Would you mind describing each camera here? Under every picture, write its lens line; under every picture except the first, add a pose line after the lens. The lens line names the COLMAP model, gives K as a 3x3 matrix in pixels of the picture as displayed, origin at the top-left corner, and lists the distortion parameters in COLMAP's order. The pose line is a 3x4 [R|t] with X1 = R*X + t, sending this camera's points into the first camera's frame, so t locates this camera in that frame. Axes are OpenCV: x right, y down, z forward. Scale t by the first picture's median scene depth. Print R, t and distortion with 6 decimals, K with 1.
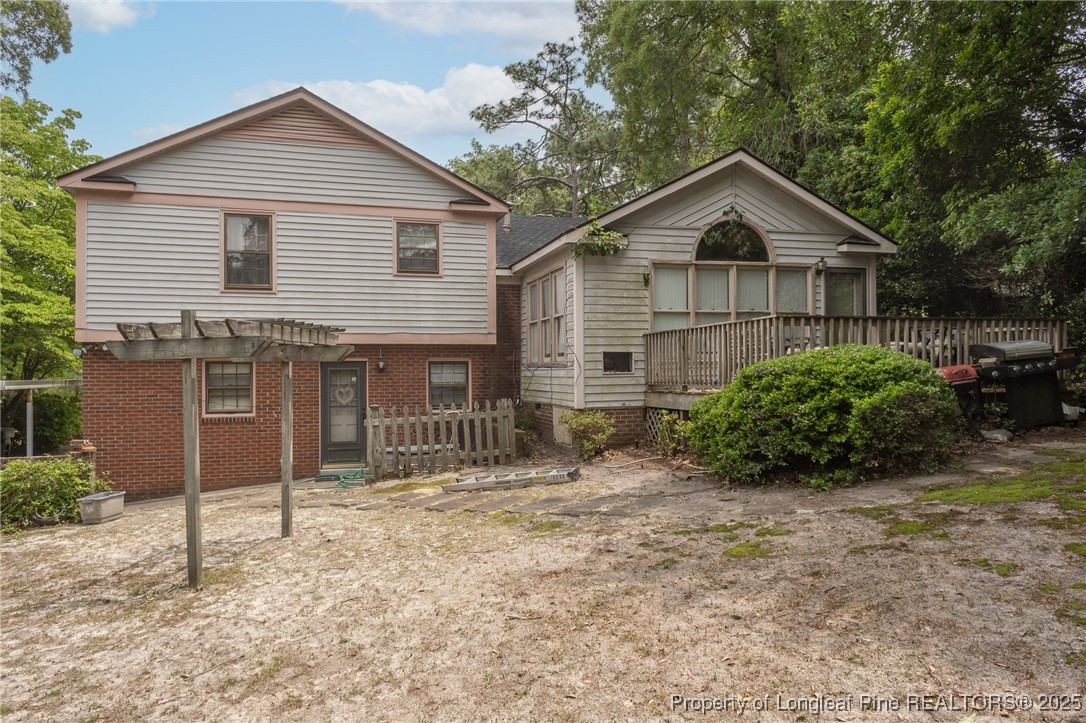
lens RADIAL K [[720.4, 0, 544.6], [0, 720.4, 362.8], [0, 0, 1]] dist [-0.001876, 0.000792]
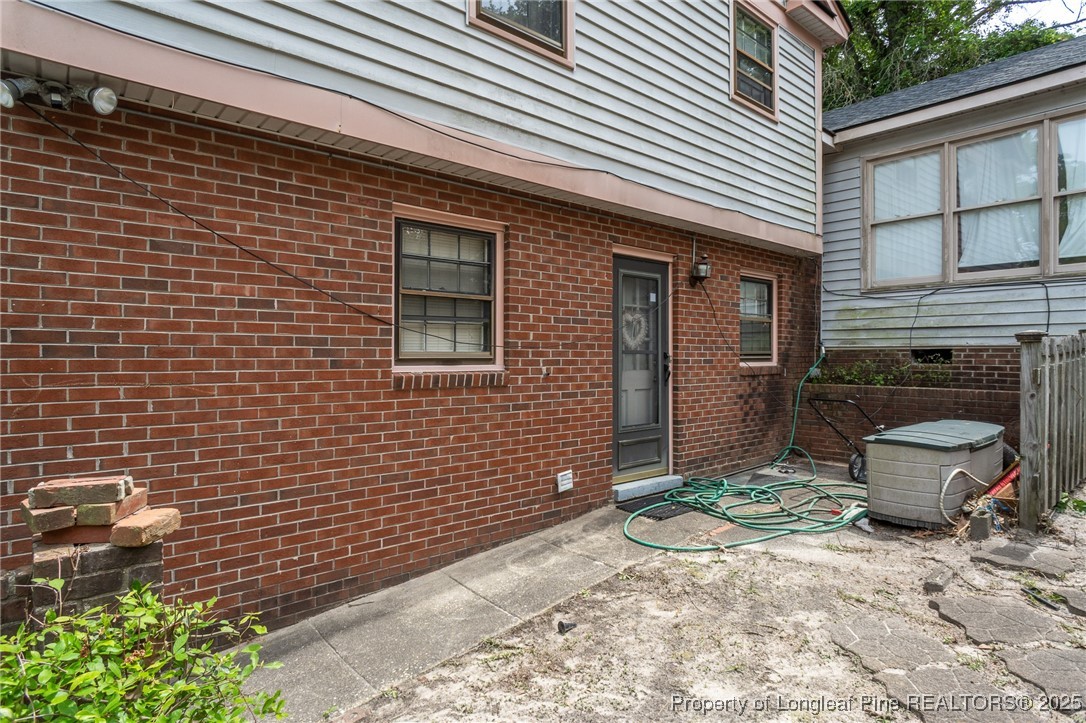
lens RADIAL K [[570.2, 0, 534.1], [0, 570.2, 352.5], [0, 0, 1]] dist [-0.014868, 0.001920]
pose [[0.915151, 0.011845, 0.402938, -0.513754], [-0.017882, 0.999777, 0.011225, 0.059988], [-0.402715, -0.017478, 0.915158, 0.702948]]
